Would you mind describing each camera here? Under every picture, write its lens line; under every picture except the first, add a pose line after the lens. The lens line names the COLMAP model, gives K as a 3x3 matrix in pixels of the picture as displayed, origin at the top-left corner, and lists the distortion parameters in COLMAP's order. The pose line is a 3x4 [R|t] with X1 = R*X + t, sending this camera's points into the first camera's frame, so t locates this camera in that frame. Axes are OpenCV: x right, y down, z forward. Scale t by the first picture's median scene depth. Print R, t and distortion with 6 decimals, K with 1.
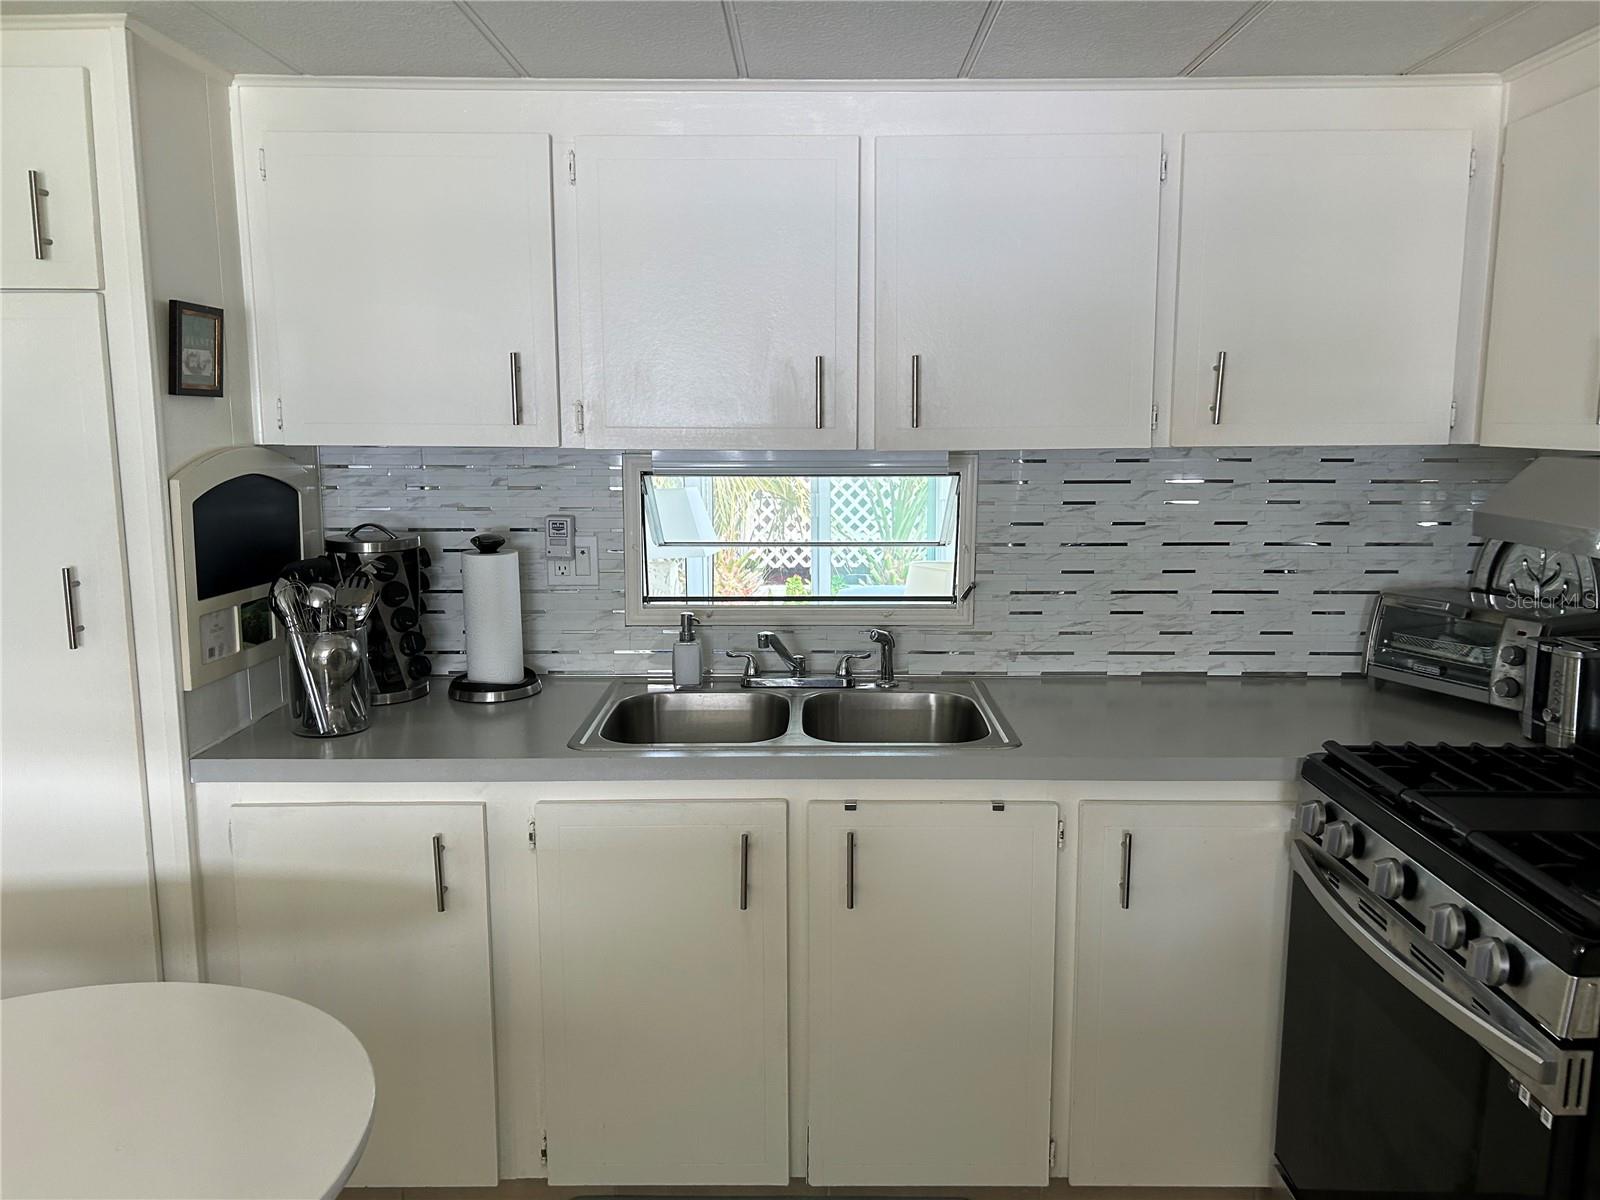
lens RADIAL K [[1215.0, 0, 801.3], [0, 1215.0, 589.8], [0, 0, 1]] dist [0.036554, -0.031723]
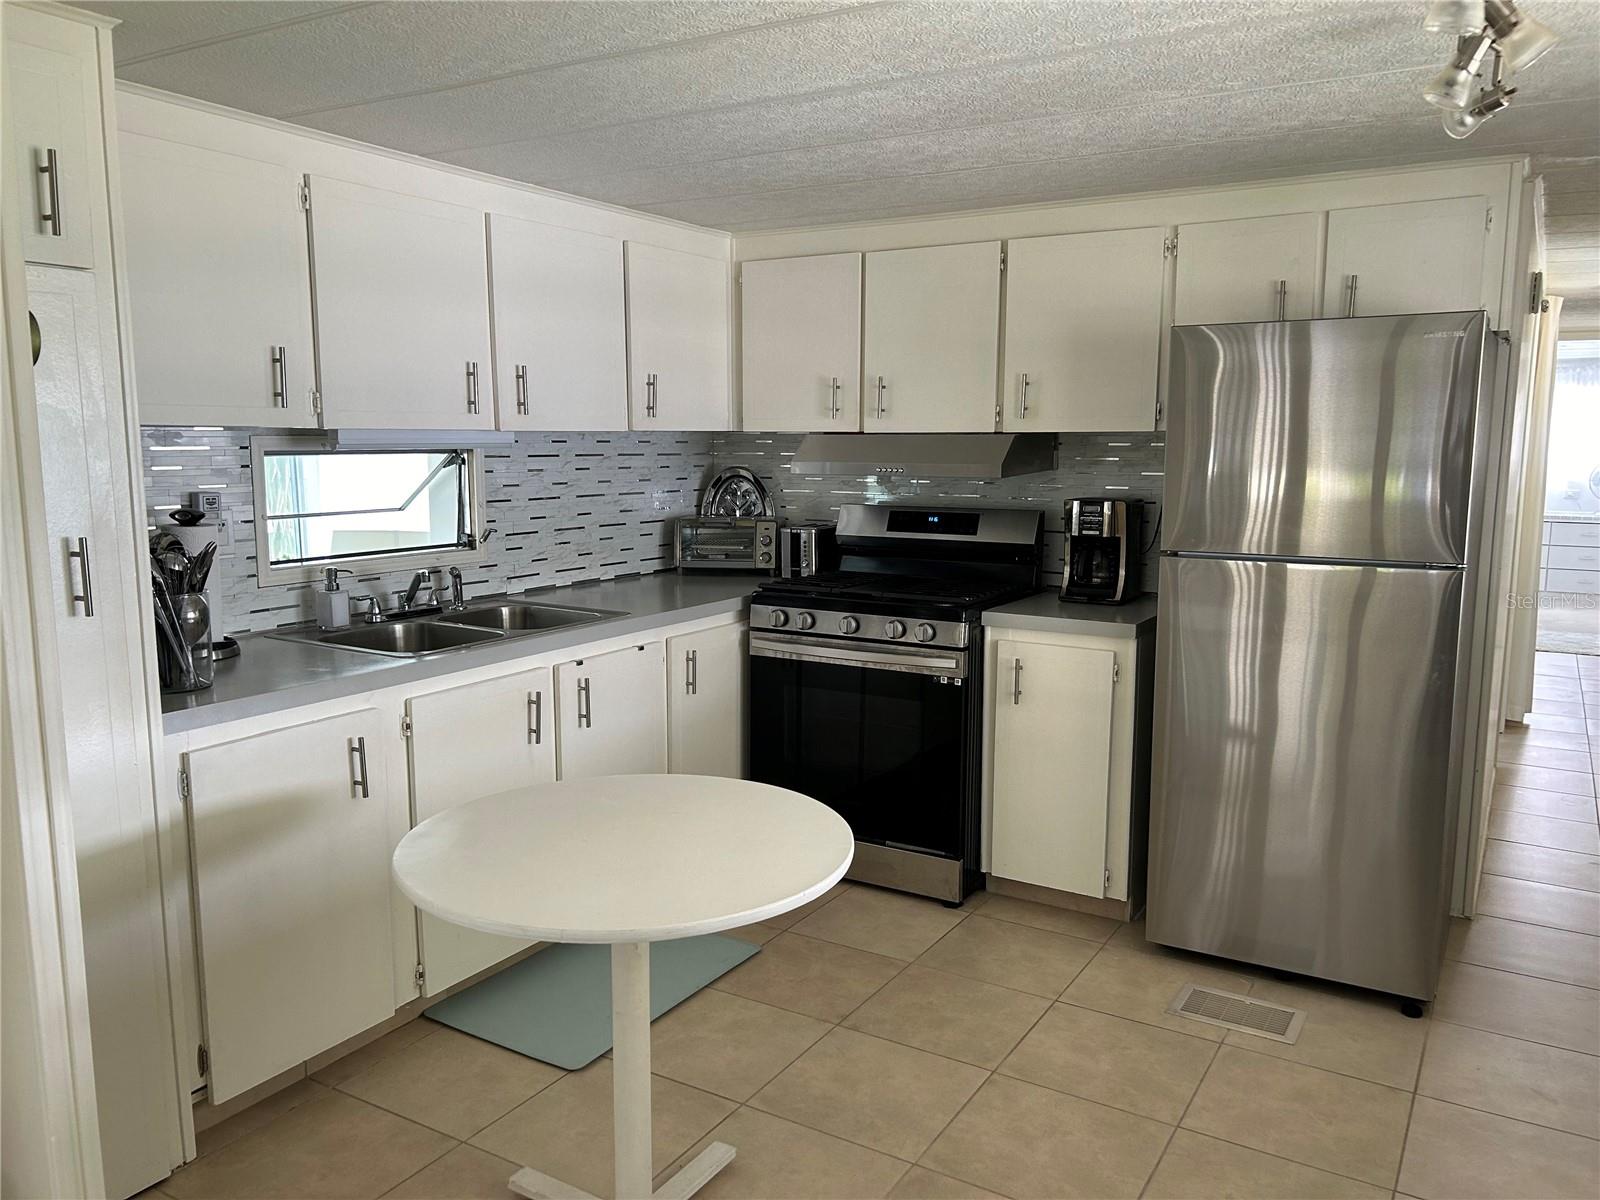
lens RADIAL K [[1215.0, 0, 796.5], [0, 1215.0, 606.7], [0, 0, 1]] dist [0.036554, -0.031723]
pose [[0.521585, -0.118249, 0.844966, -0.865737], [0.118345, 0.990803, 0.065605, 0.032097], [-0.844952, 0.065779, 0.530782, -0.035440]]
